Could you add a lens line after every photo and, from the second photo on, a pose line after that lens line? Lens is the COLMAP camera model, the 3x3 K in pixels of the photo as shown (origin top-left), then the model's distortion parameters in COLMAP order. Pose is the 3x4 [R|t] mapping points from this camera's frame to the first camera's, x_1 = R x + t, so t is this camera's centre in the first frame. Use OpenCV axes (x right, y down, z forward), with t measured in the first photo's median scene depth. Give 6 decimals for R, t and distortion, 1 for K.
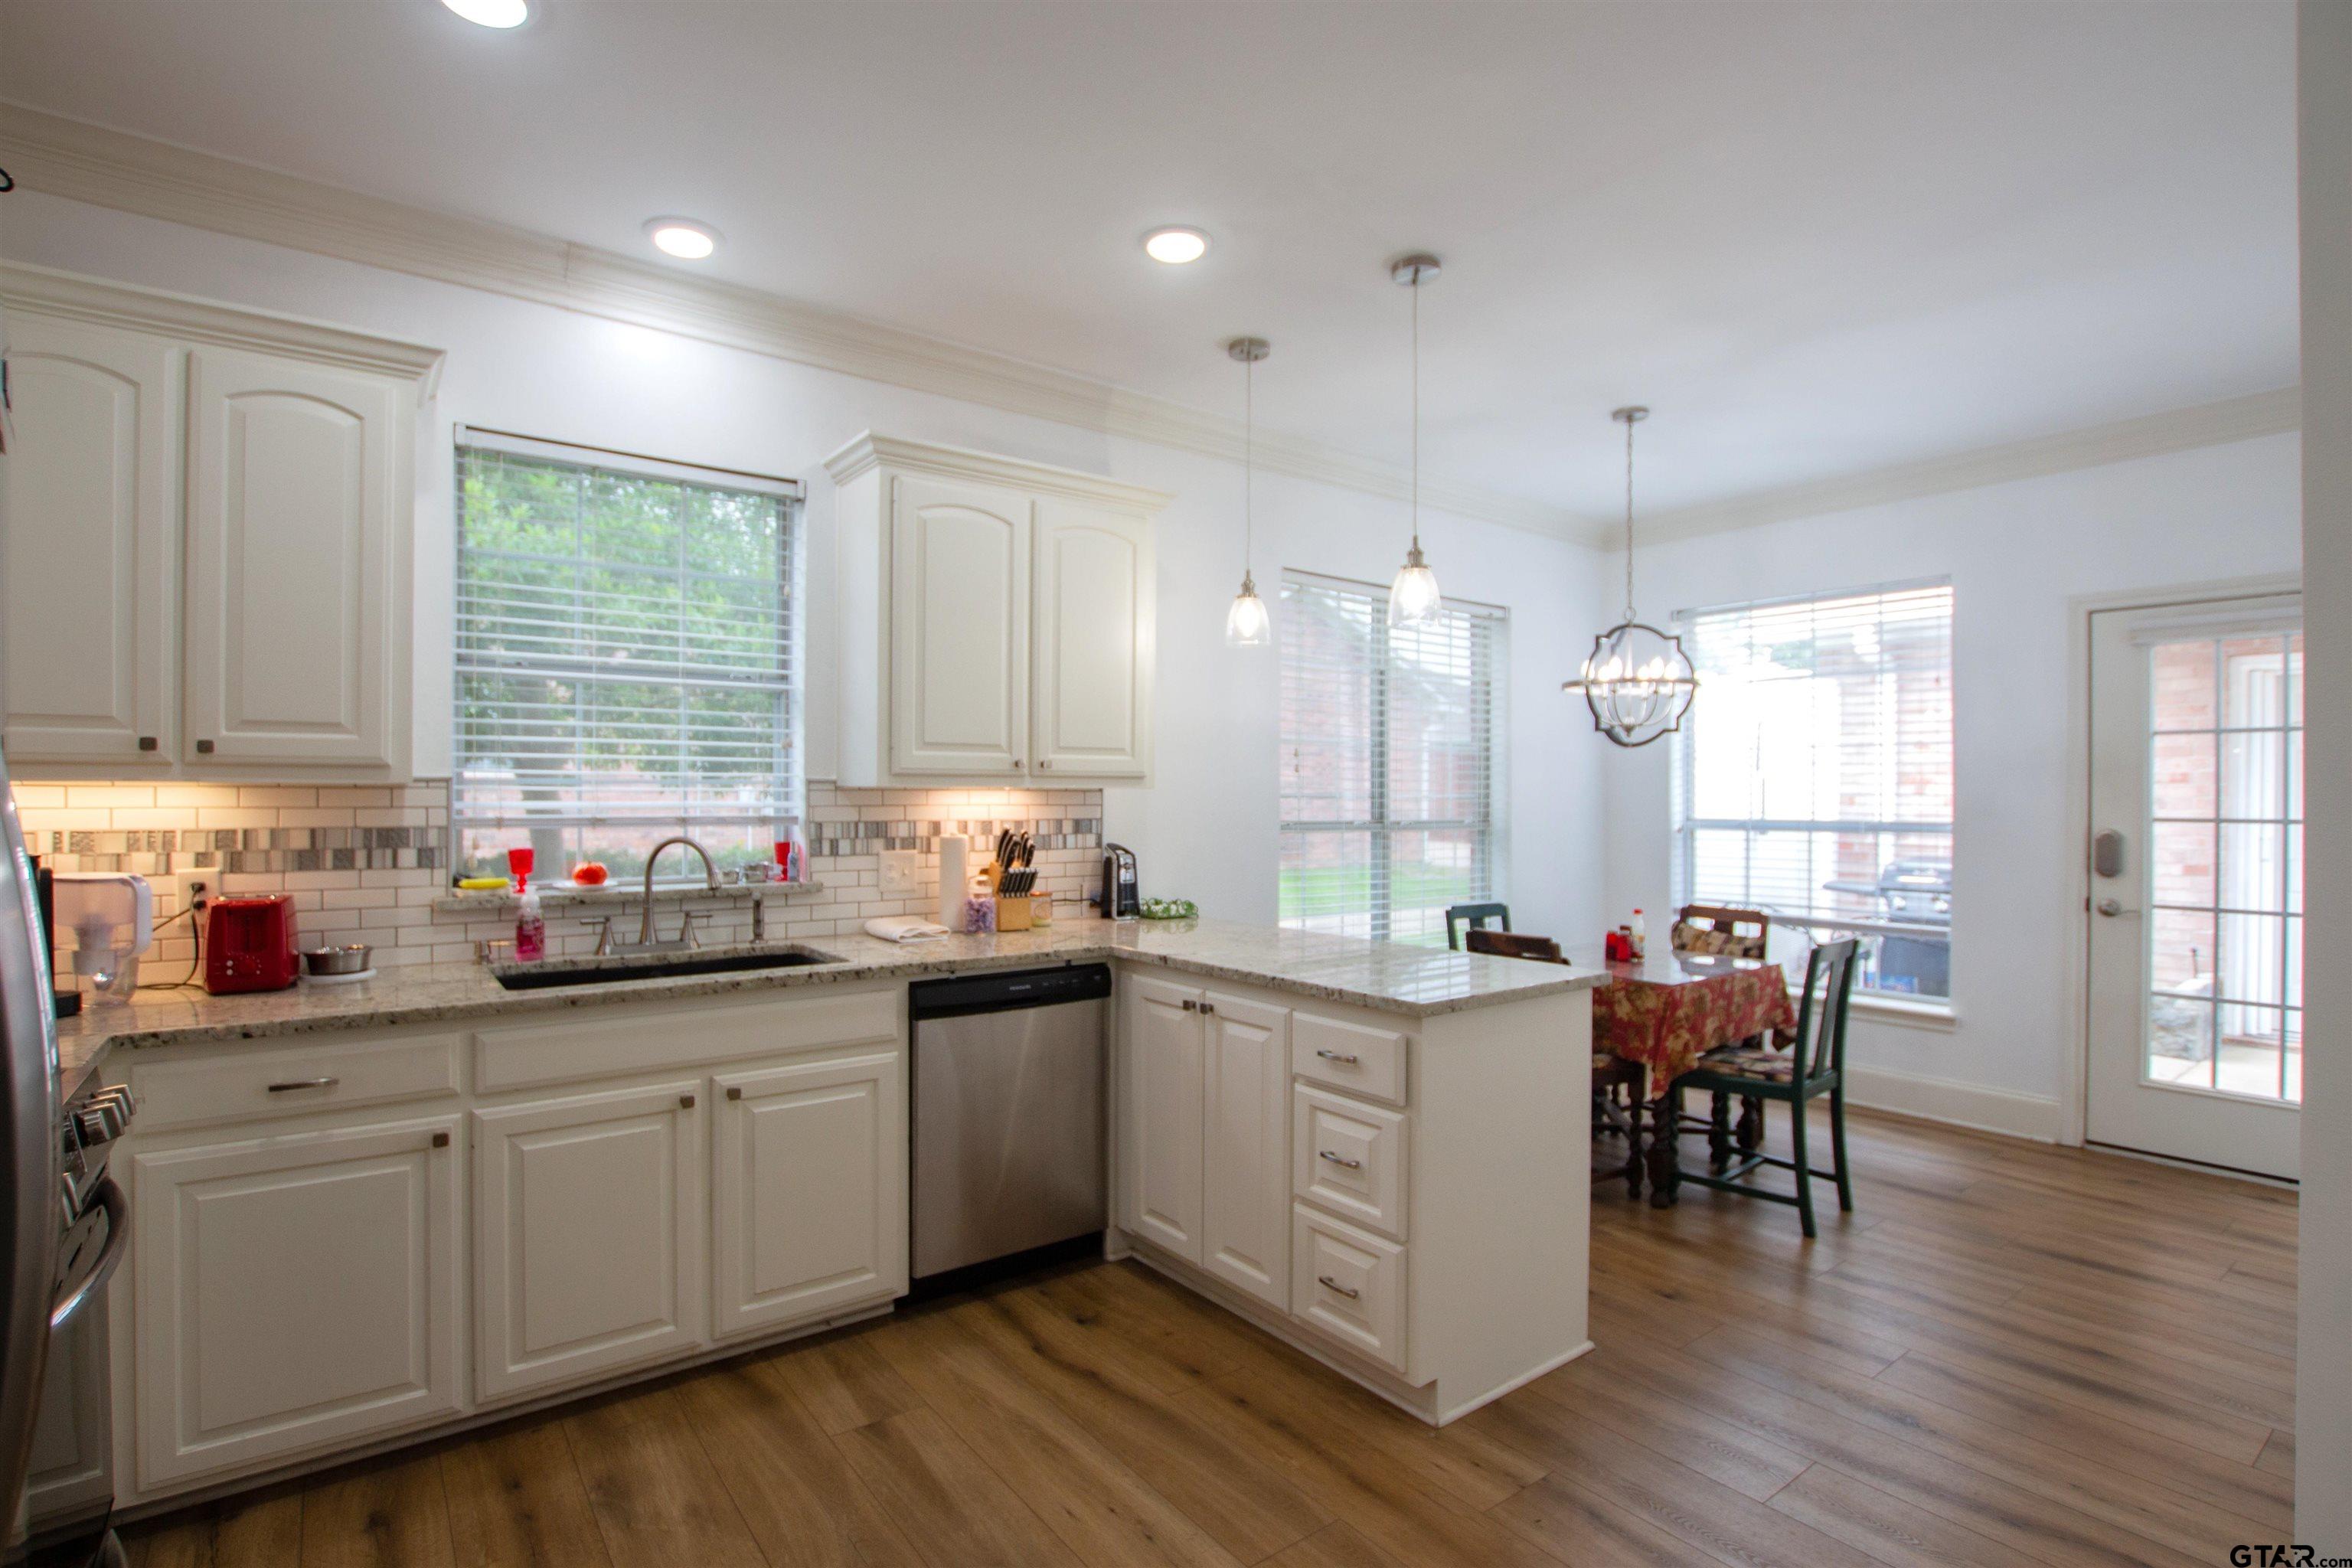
lens RADIAL K [[1107.6, 0, 1171.1], [0, 1107.6, 792.5], [0, 0, 1]] dist [-0.022651, -0.002577]
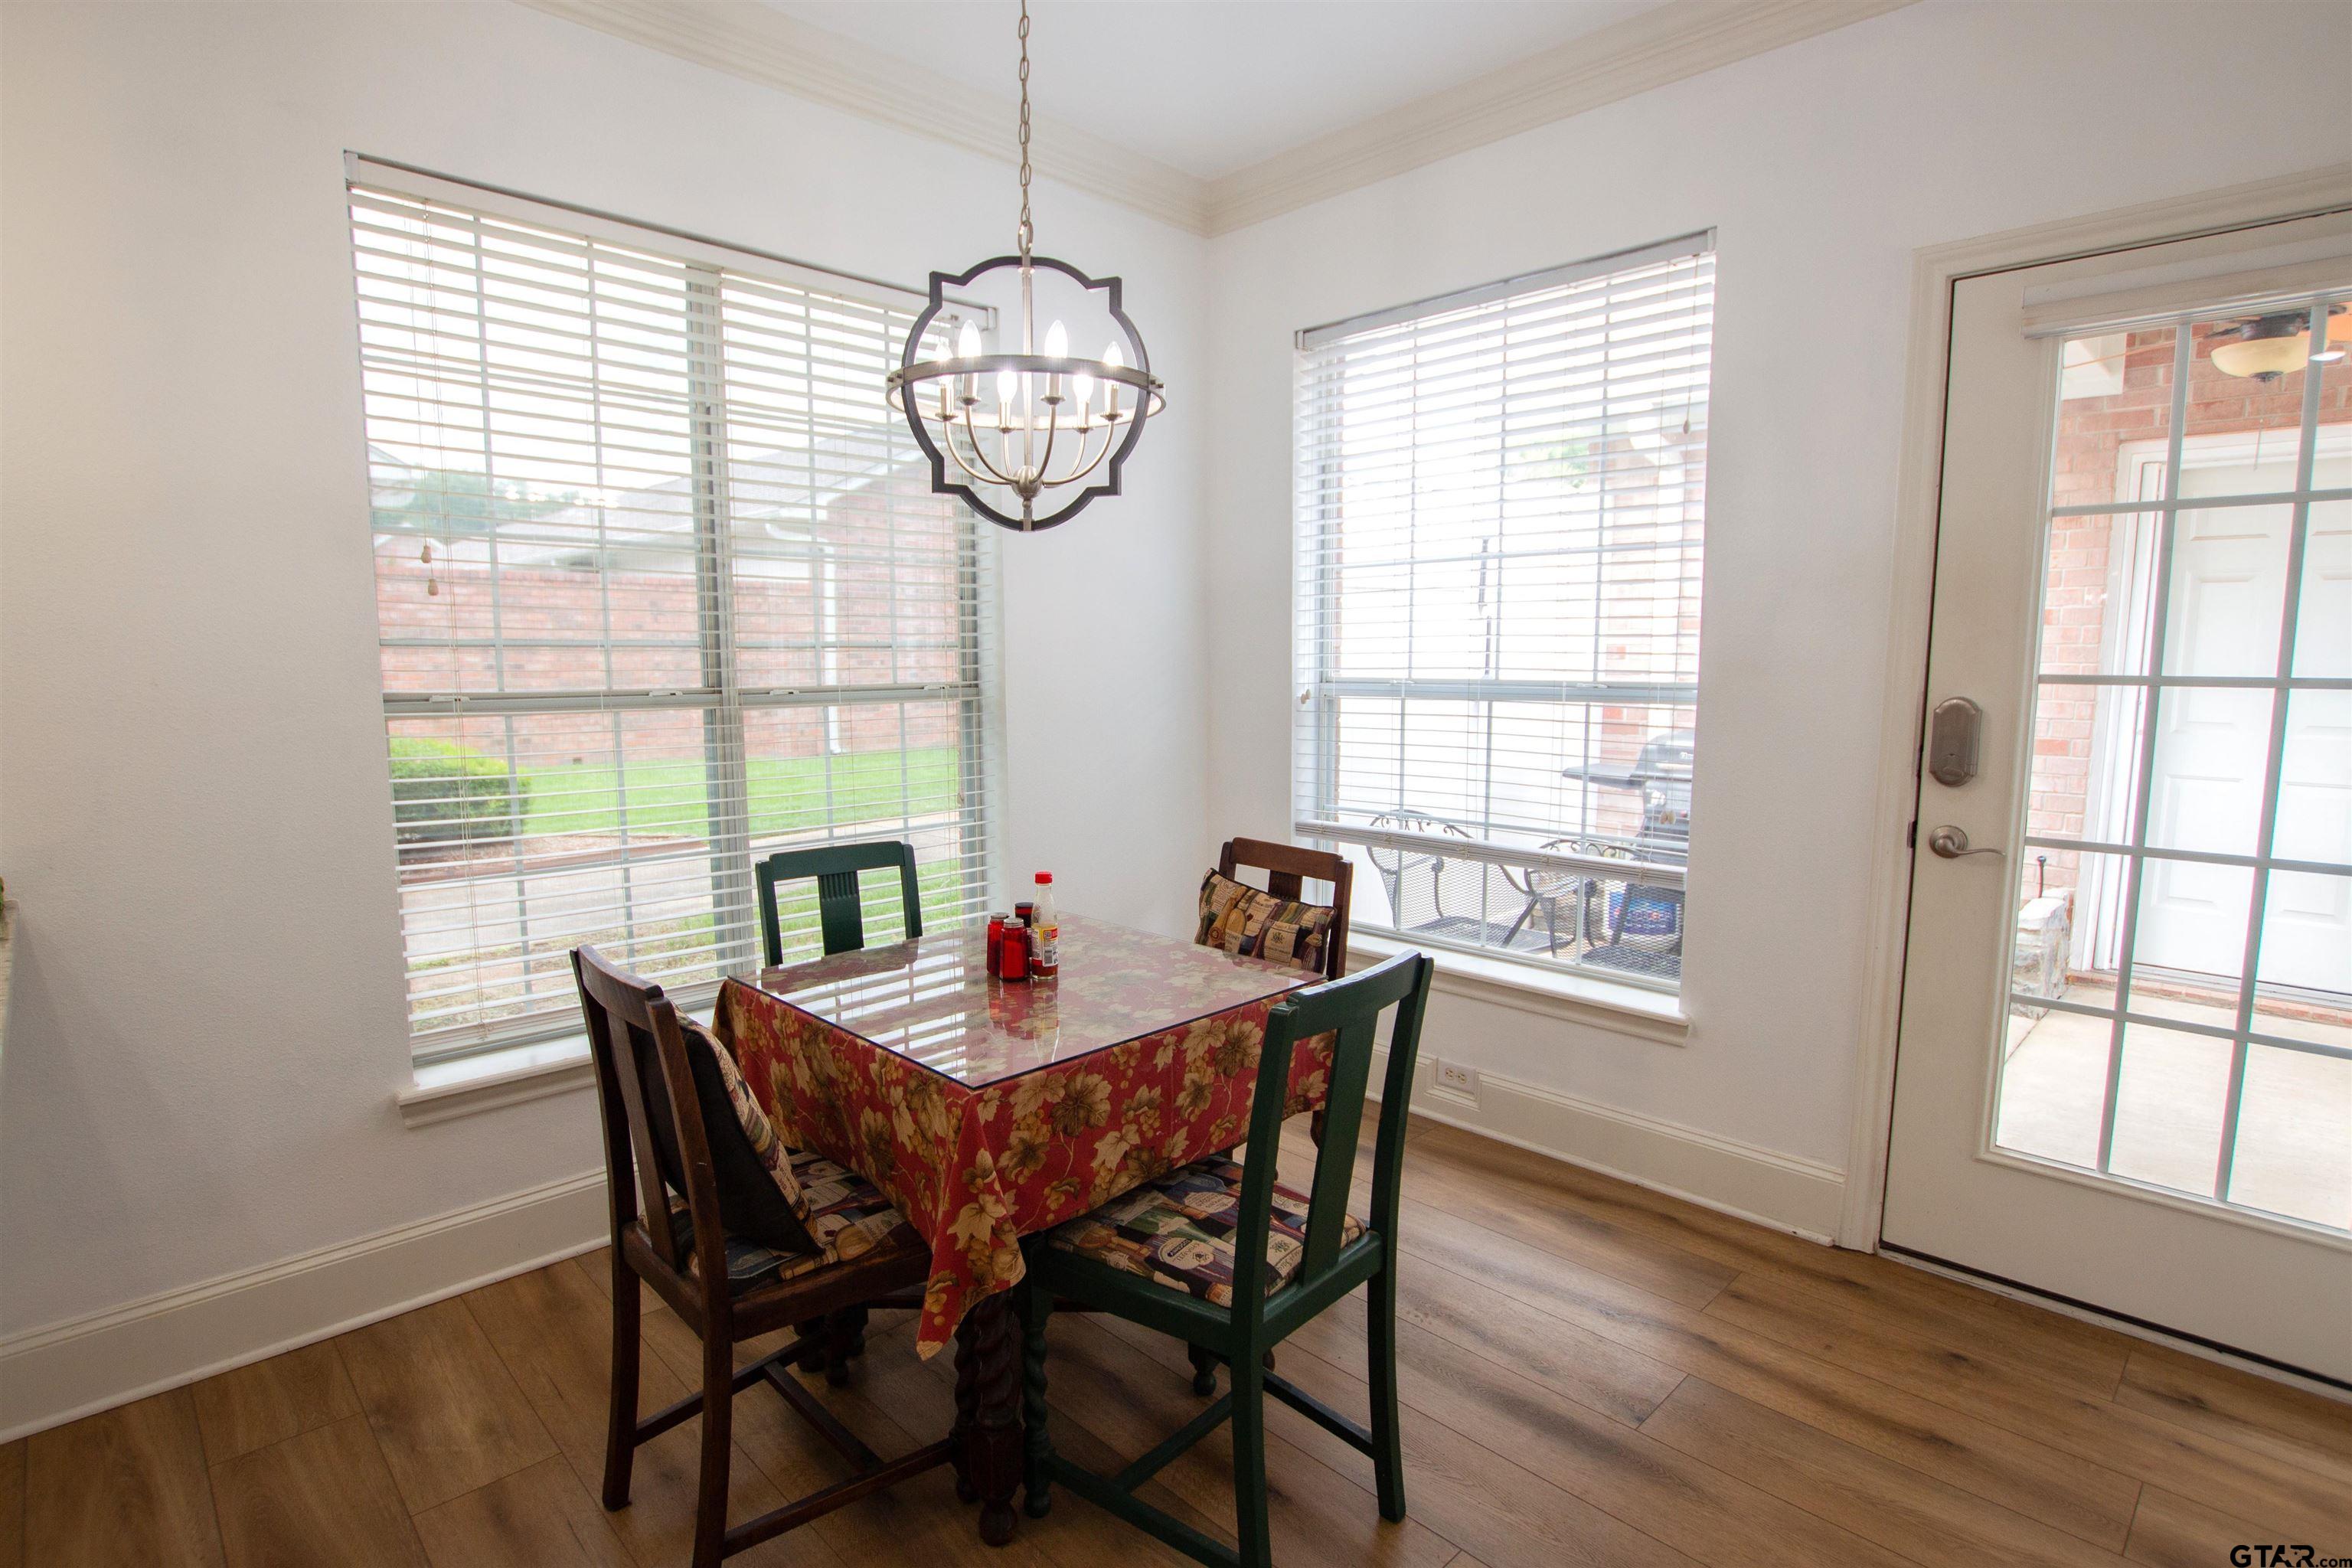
lens RADIAL K [[1151.9, 0, 1164.9], [0, 1151.9, 787.1], [0, 0, 1]] dist [-0.034608, 0.002507]
pose [[0.992599, -0.020102, 0.119762, 0.415332], [0.005815, 0.992940, 0.118472, 0.009605], [-0.121298, -0.116899, 0.985709, 0.502740]]
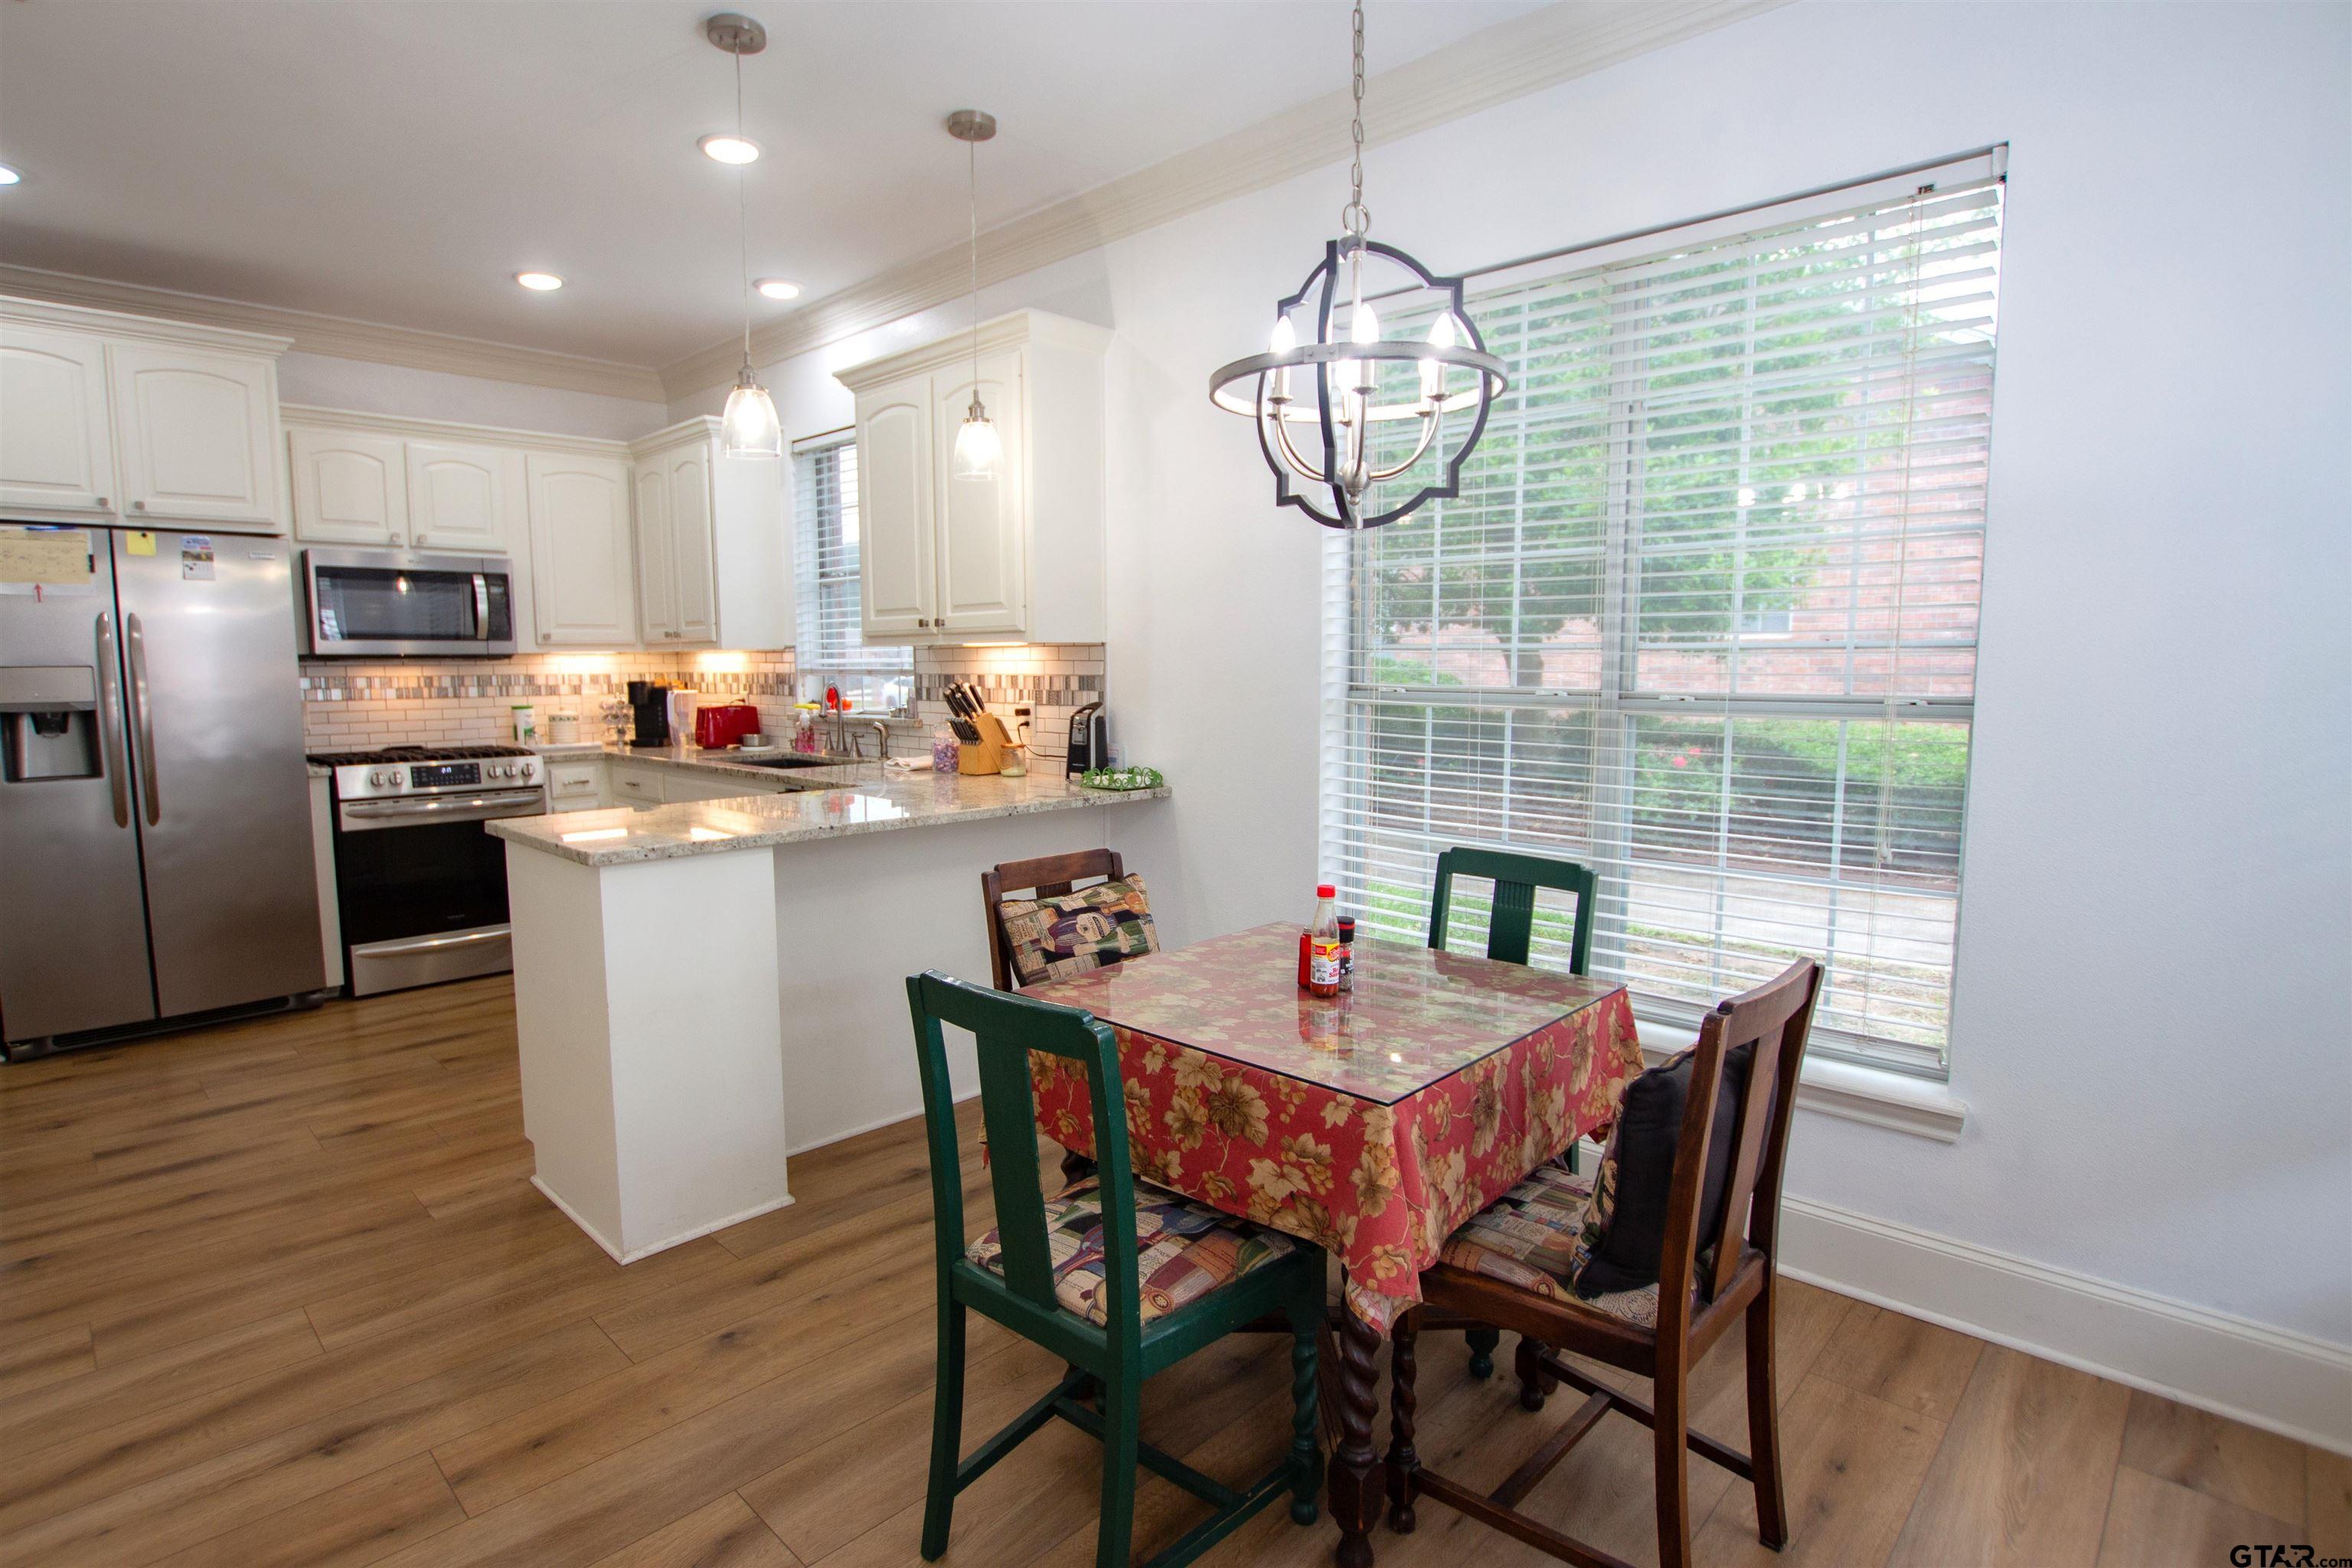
lens RADIAL K [[1151.9, 0, 1142.5], [0, 1151.9, 795.7], [0, 0, 1]] dist [-0.034608, 0.002507]
pose [[0.160369, 0.111785, -0.980707, 0.877198], [0.005784, 0.993443, 0.114183, 0.012996], [0.987040, -0.023984, 0.158671, 0.848728]]
